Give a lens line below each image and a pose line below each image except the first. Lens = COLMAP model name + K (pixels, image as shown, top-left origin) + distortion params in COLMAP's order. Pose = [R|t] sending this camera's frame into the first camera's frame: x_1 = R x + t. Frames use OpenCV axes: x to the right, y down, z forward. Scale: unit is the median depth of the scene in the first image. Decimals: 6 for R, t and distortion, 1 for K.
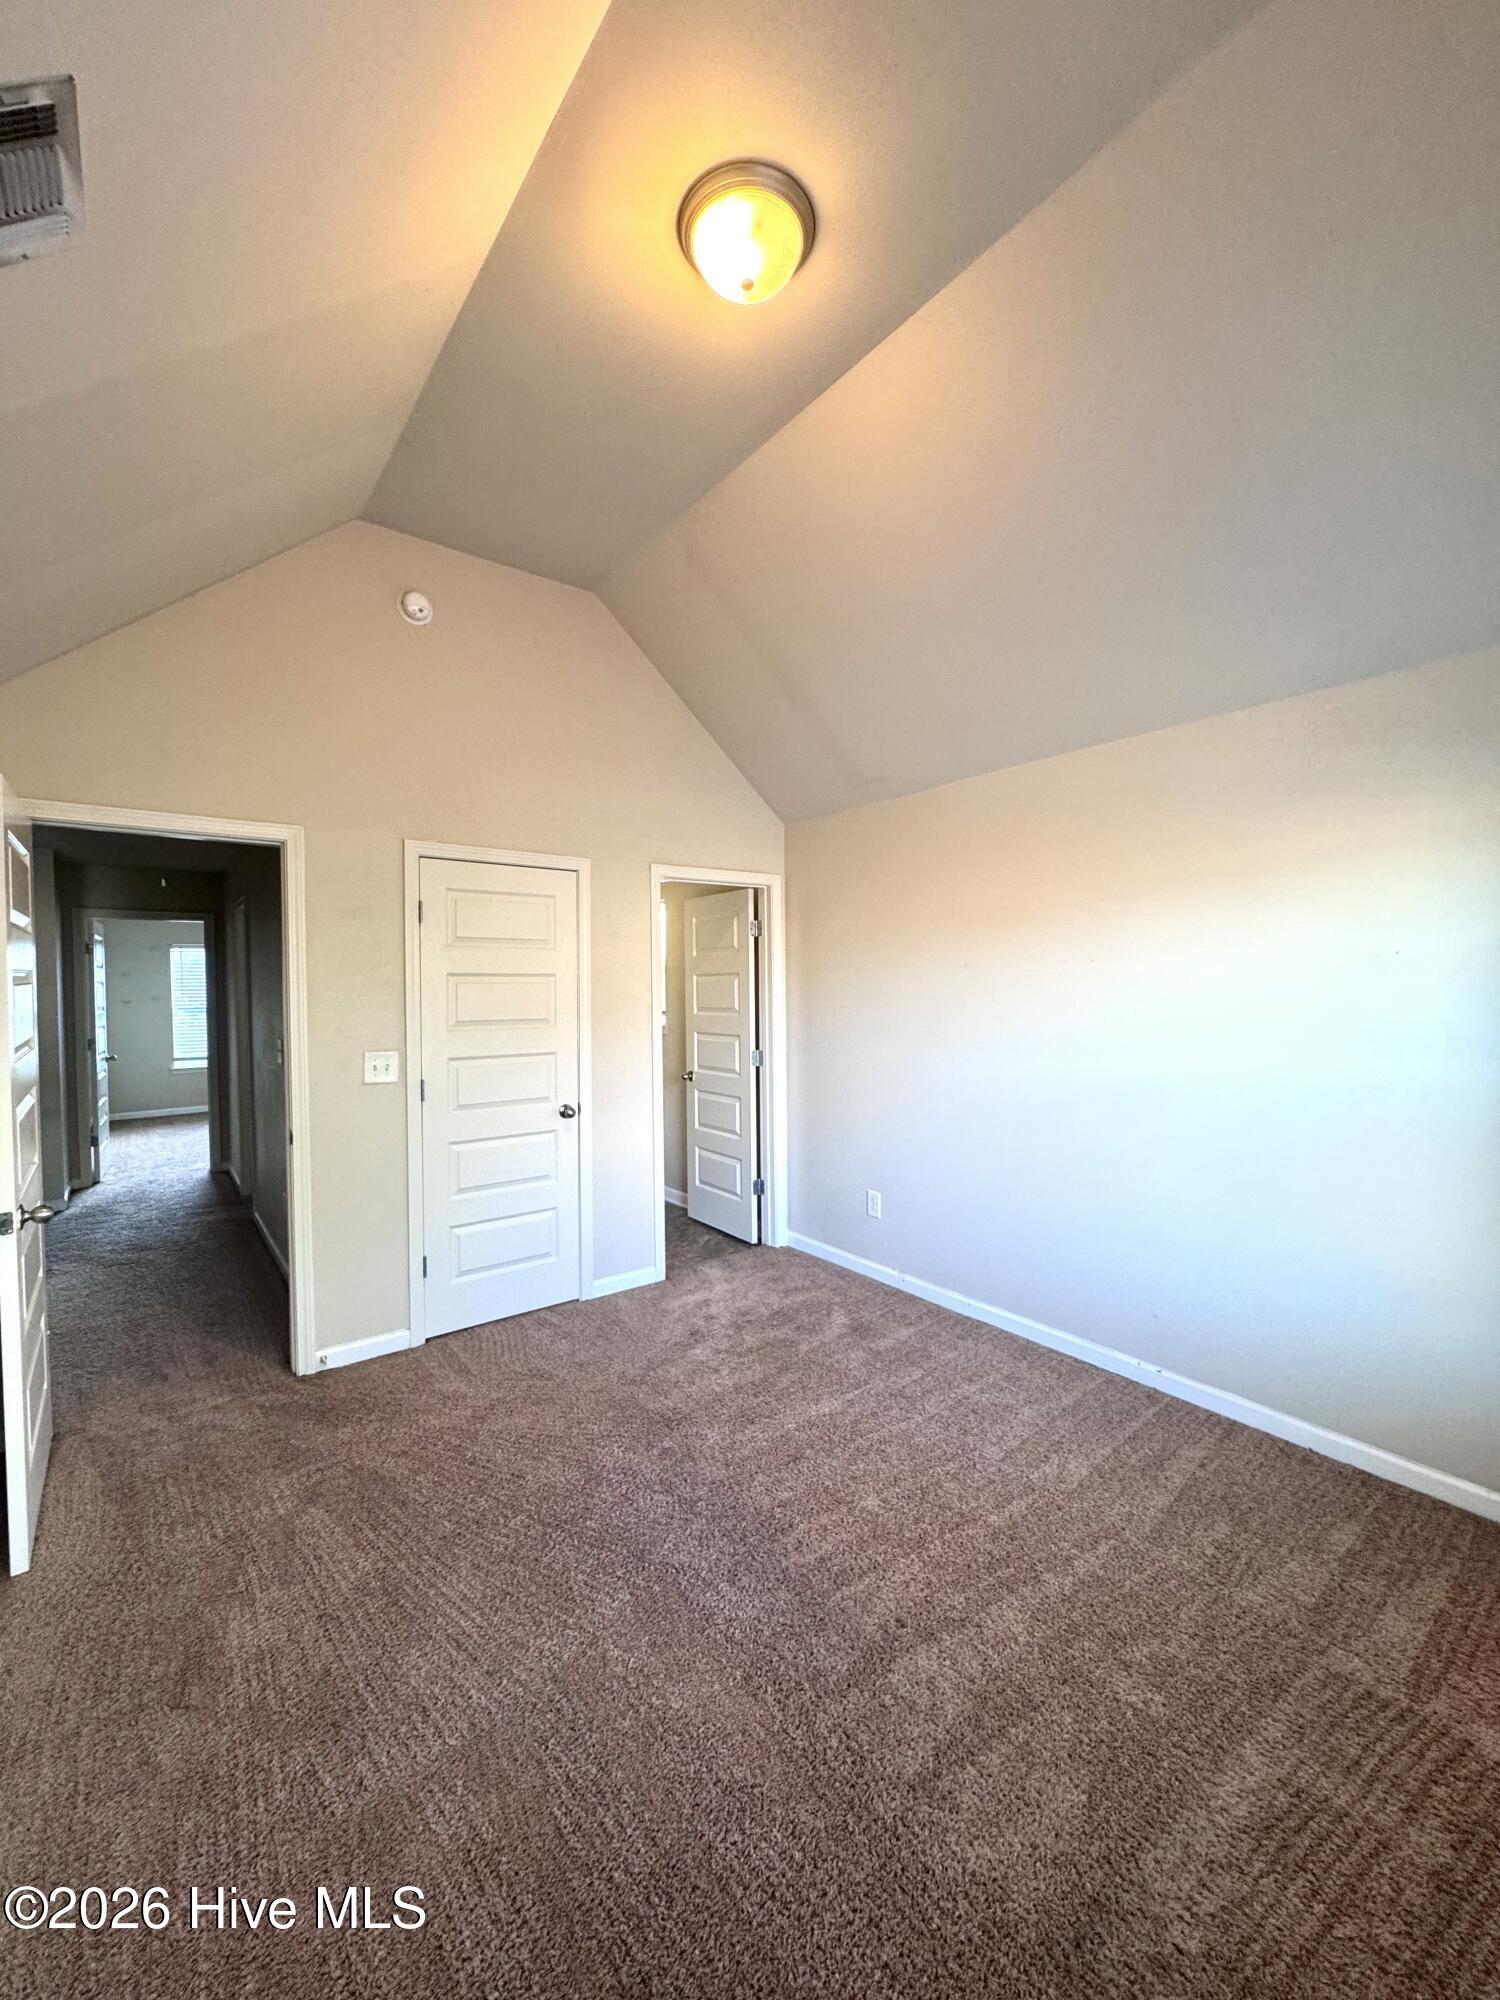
lens RADIAL K [[800.3, 0, 750.0], [0, 800.3, 1000.0], [0, 0, 1]] dist [-0.000723, -0.000072]
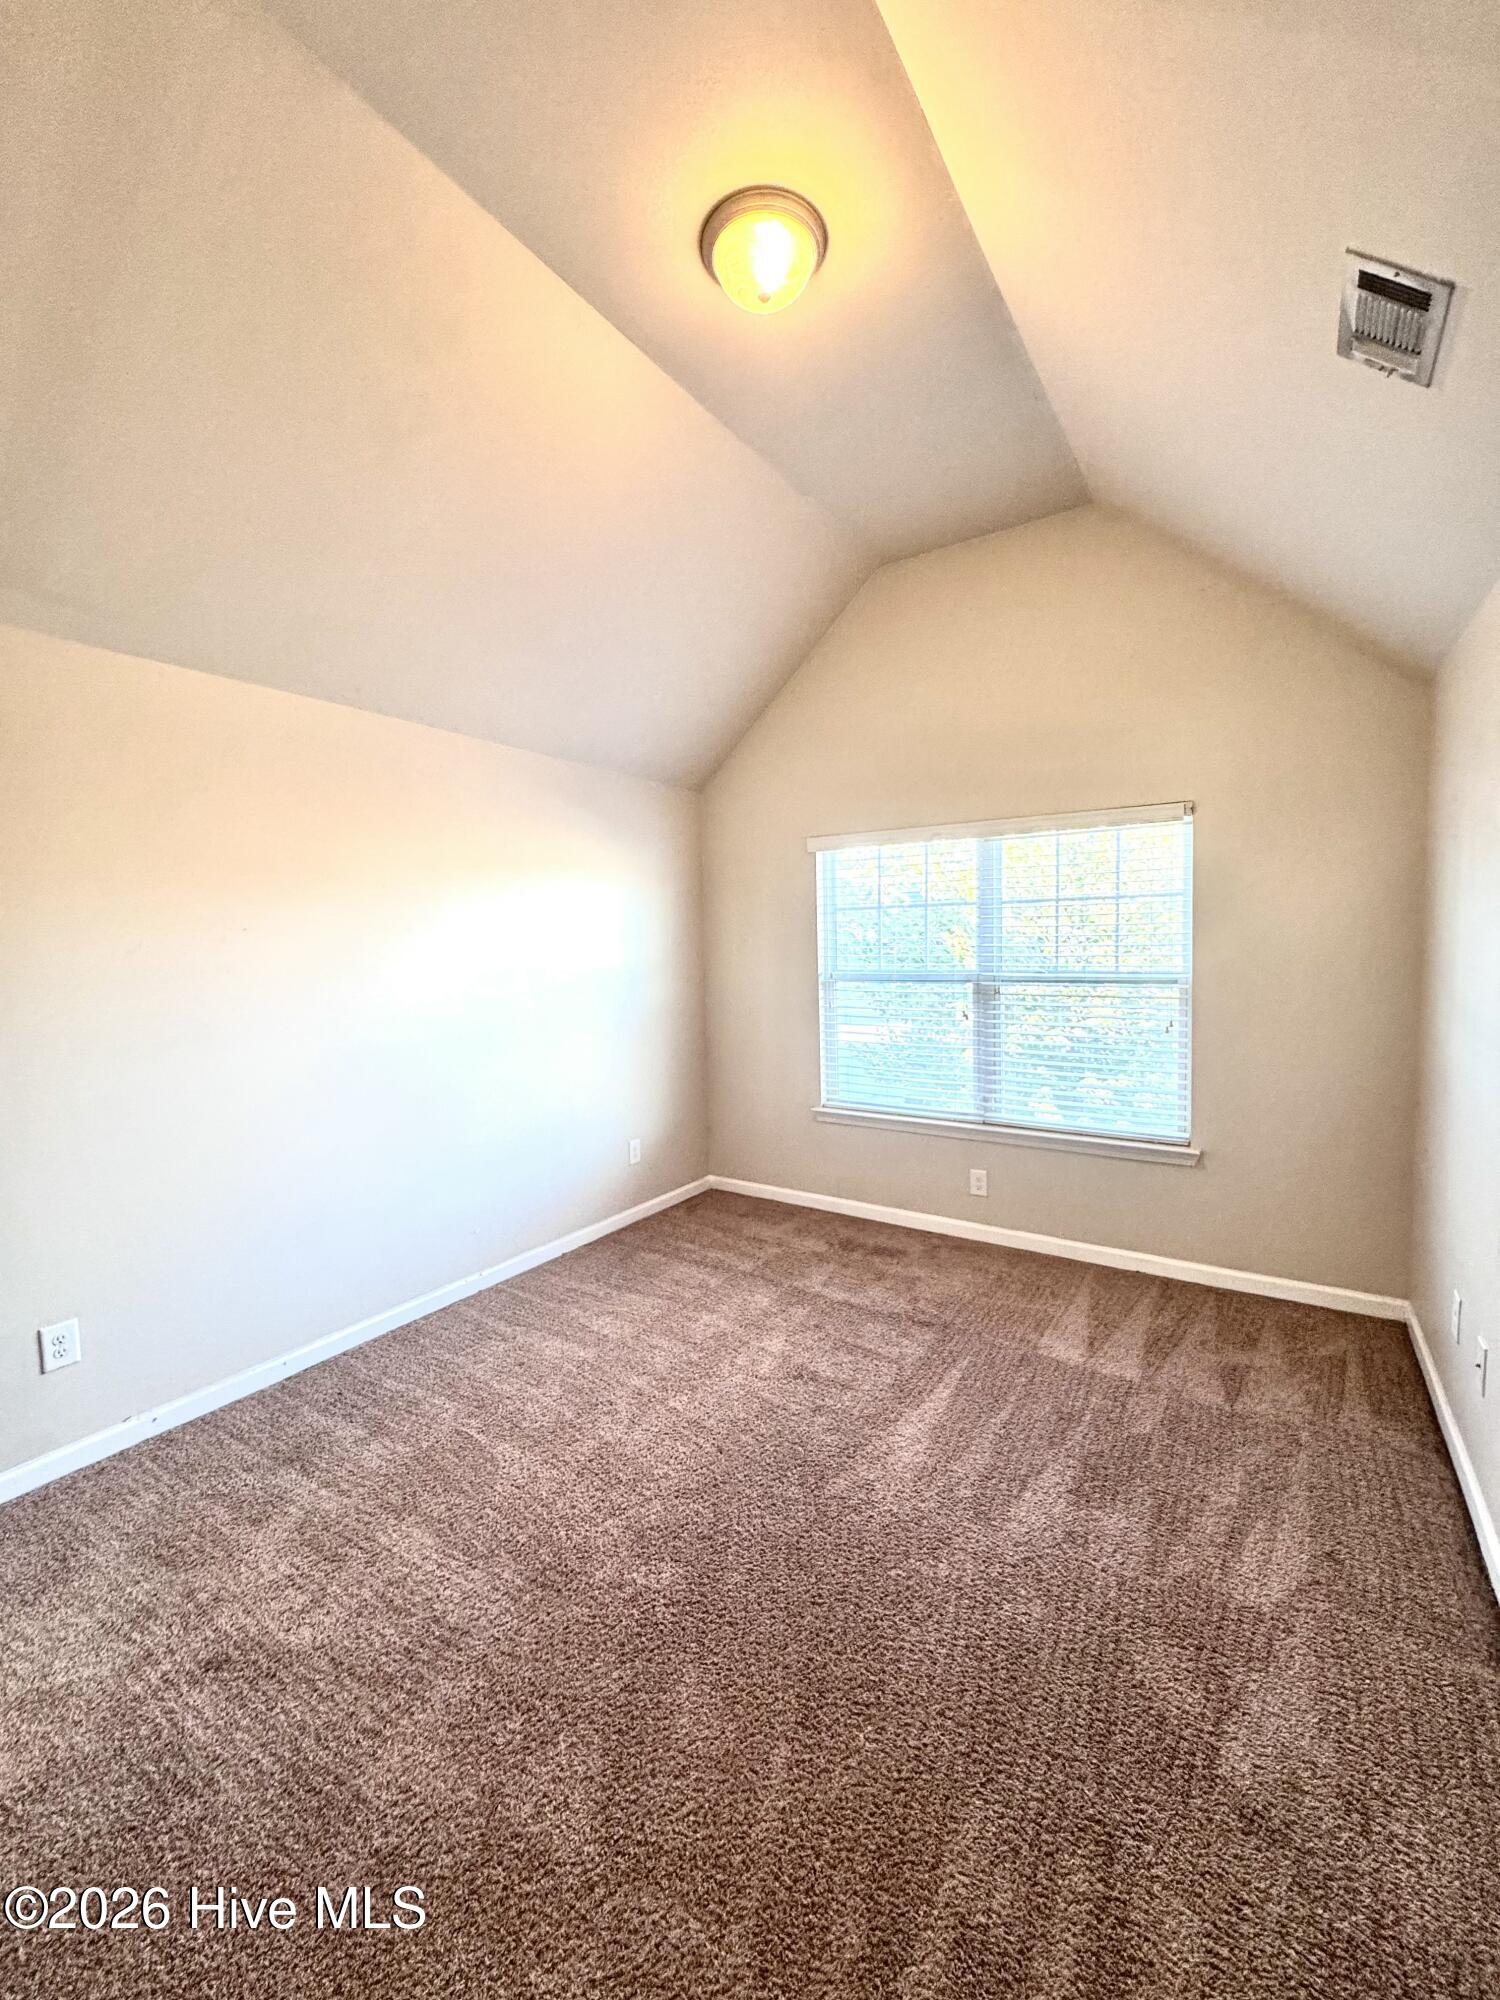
lens RADIAL K [[800.3, 0, 750.0], [0, 800.3, 1000.0], [0, 0, 1]] dist [-0.000723, -0.000072]
pose [[-0.323772, -0.045922, 0.945020, -0.797726], [0.047115, 0.996800, 0.064581, -0.005369], [-0.944961, 0.065434, -0.320573, 1.061280]]
